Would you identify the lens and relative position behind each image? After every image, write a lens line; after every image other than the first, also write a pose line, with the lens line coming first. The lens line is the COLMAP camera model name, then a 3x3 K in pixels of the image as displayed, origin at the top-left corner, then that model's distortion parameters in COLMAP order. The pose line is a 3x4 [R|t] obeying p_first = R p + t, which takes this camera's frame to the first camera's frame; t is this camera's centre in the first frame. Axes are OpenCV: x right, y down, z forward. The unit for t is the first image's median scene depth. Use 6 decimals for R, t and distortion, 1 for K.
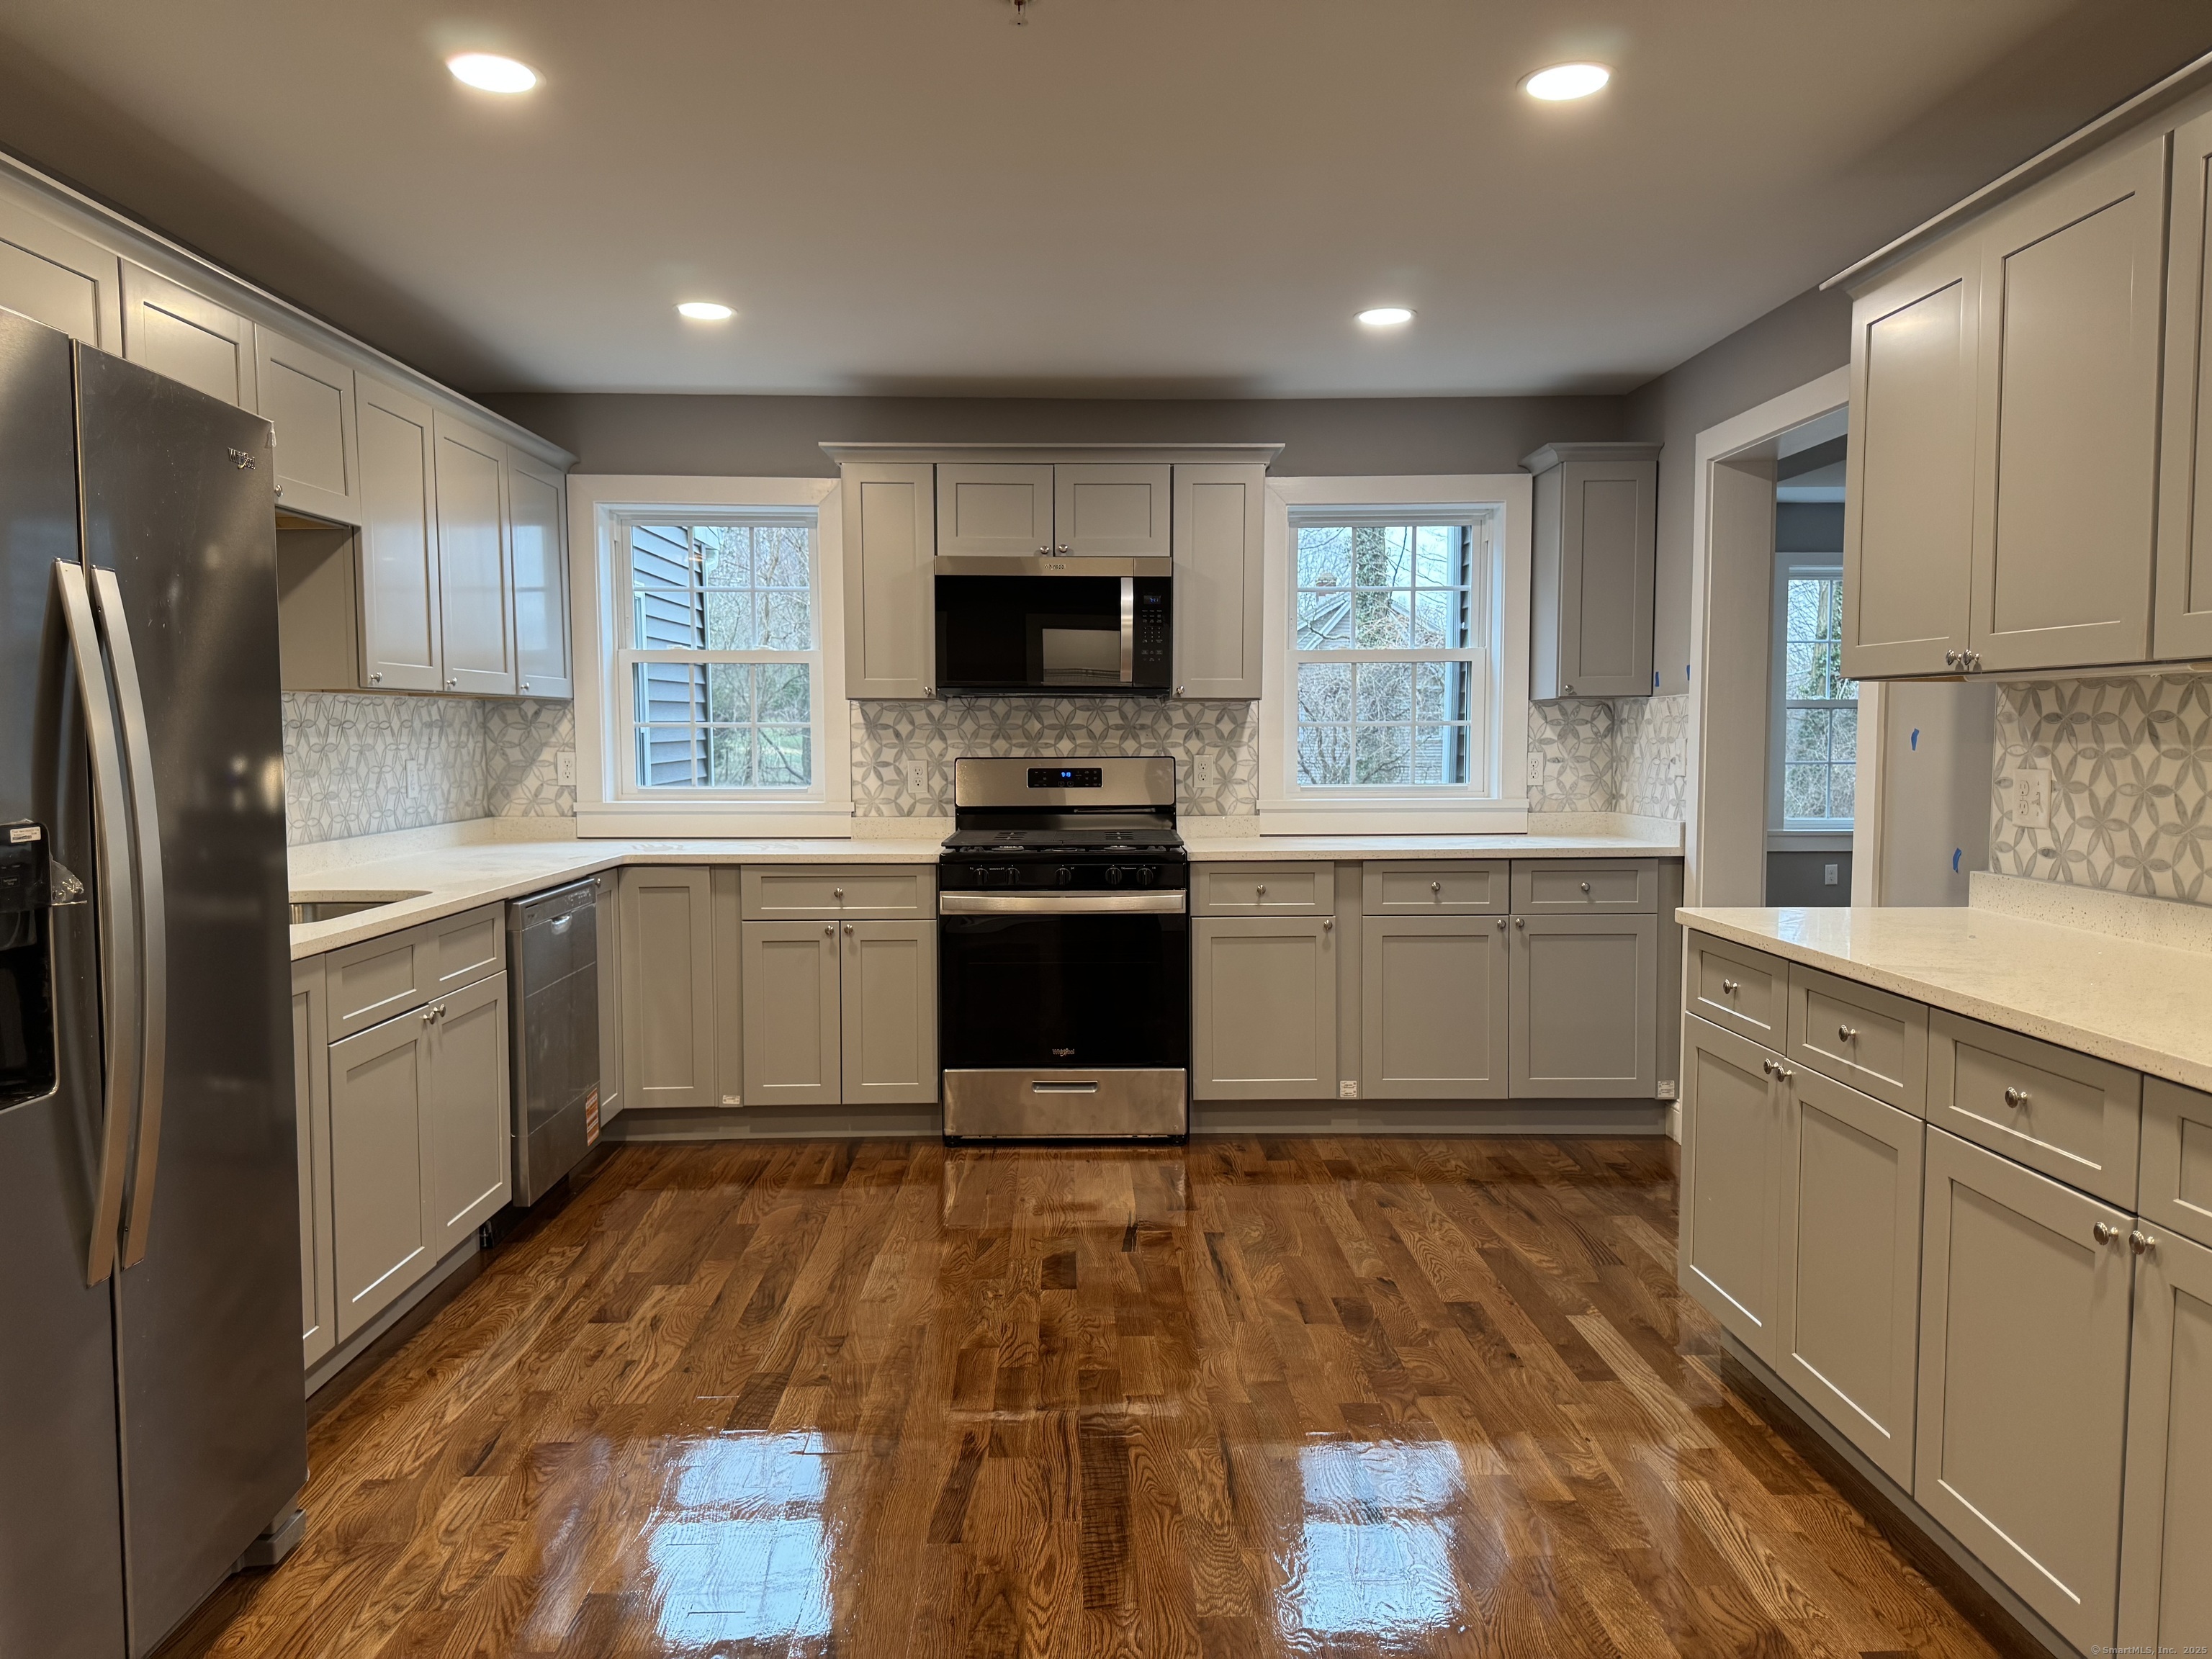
lens RADIAL K [[1549.6, 0, 1106.0], [0, 1549.6, 829.5], [0, 0, 1]] dist [0.157474, -0.263095]
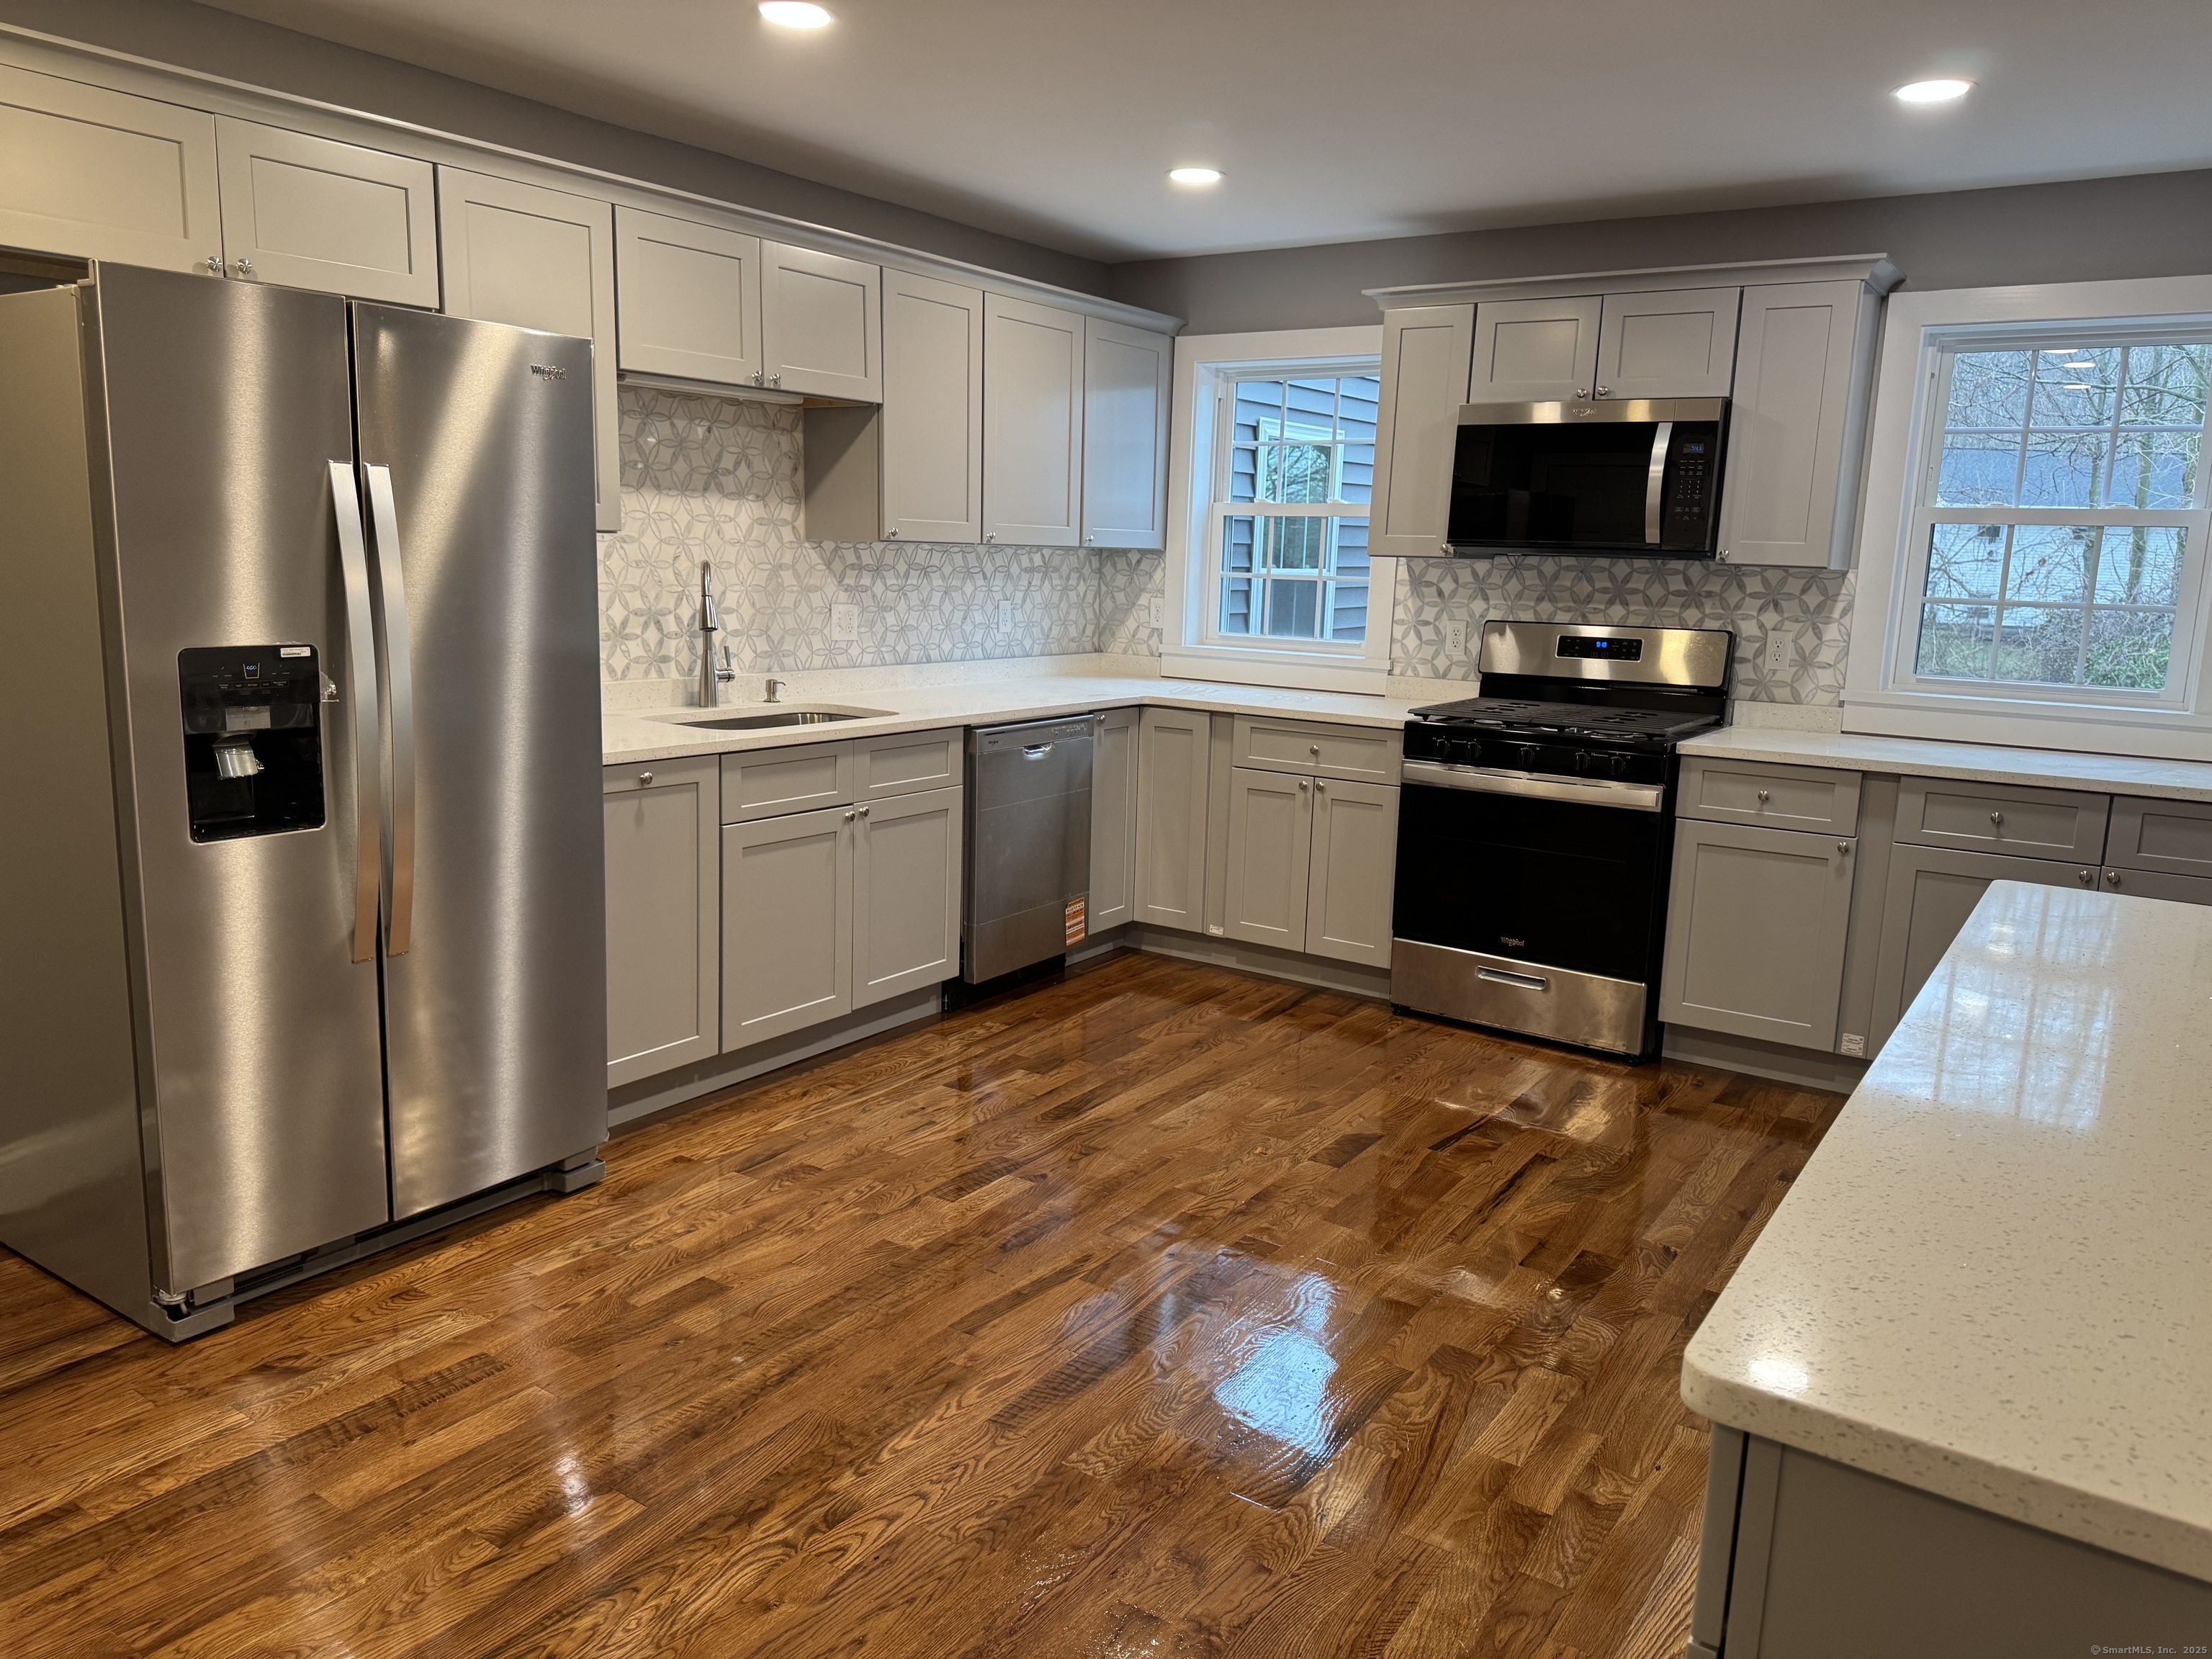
lens RADIAL K [[1546.9, 0, 1112.6], [0, 1546.9, 831.7], [0, 0, 1]] dist [0.168368, -0.369023]
pose [[0.812935, 0.132303, -0.567127, 0.301109], [-0.070200, 0.989013, 0.130096, -0.029073], [0.578108, -0.065948, 0.813291, 0.090885]]
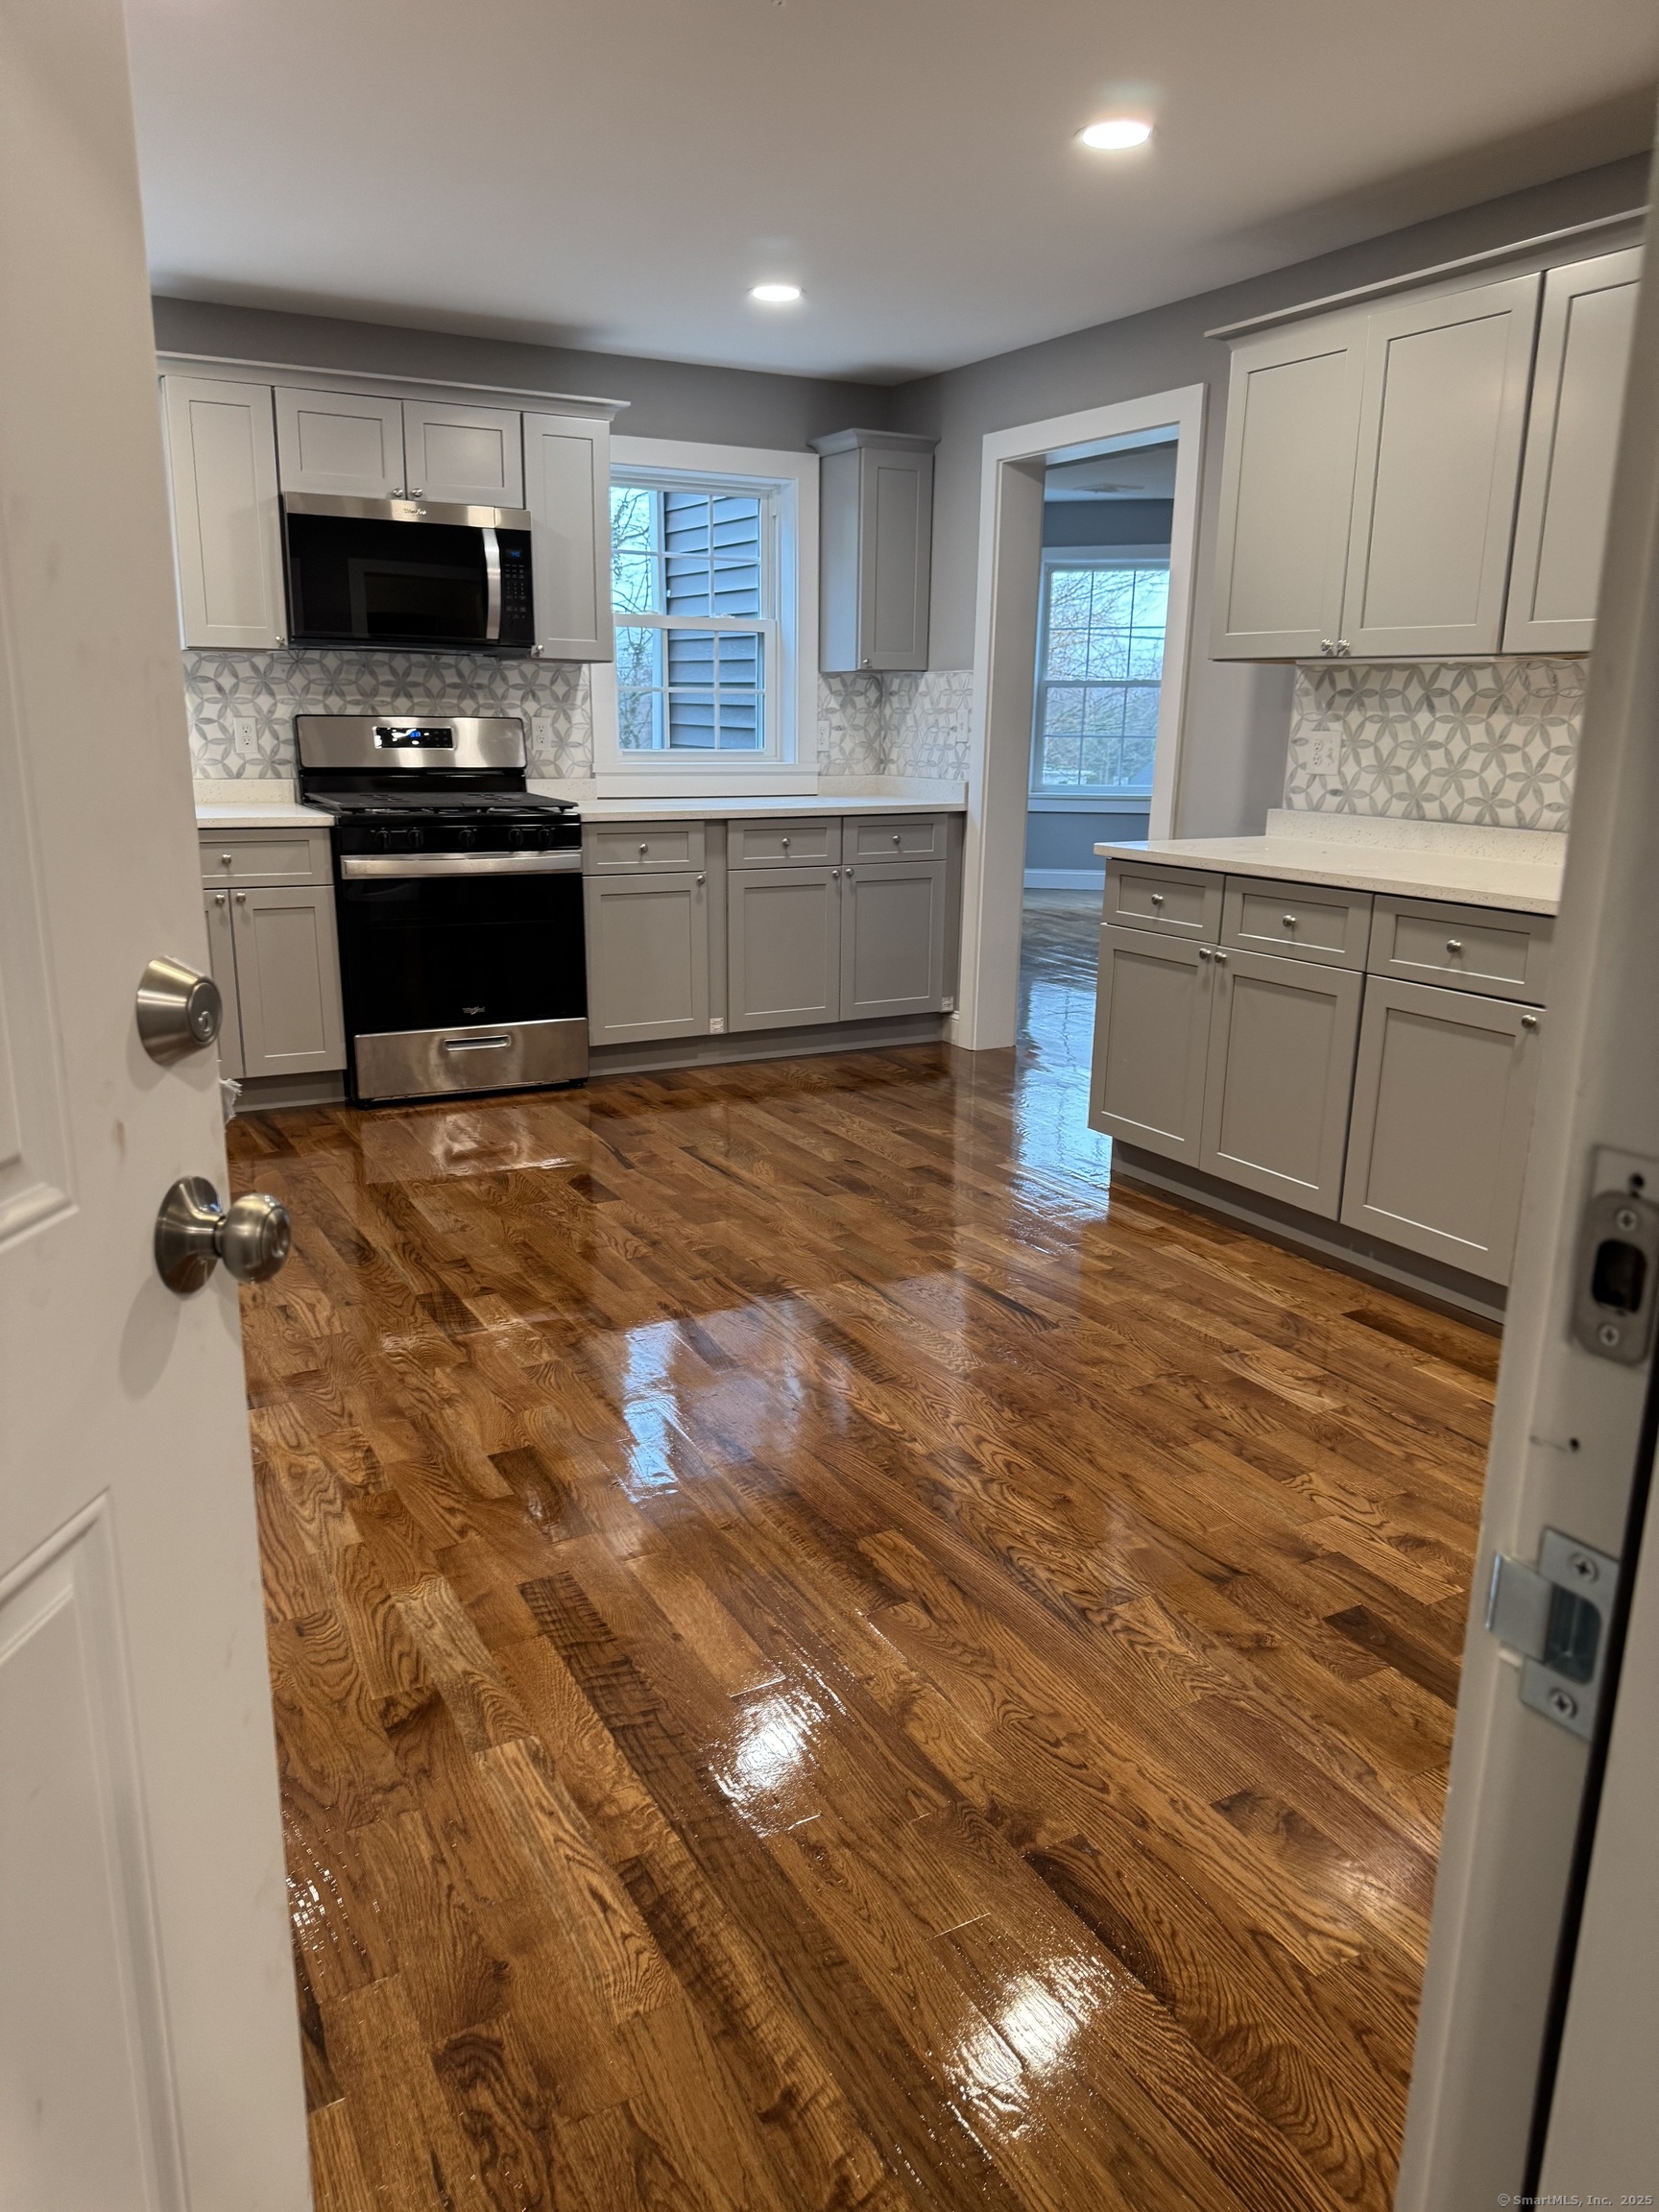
lens RADIAL K [[1546.9, 0, 838.7], [0, 1546.9, 1114.9], [0, 0, 1]] dist [0.168368, -0.369023]
pose [[0.883175, -0.103942, 0.457382, -0.293667], [0.013512, 0.980370, 0.196704, 0.009315], [-0.468850, -0.167544, 0.867242, -0.033166]]
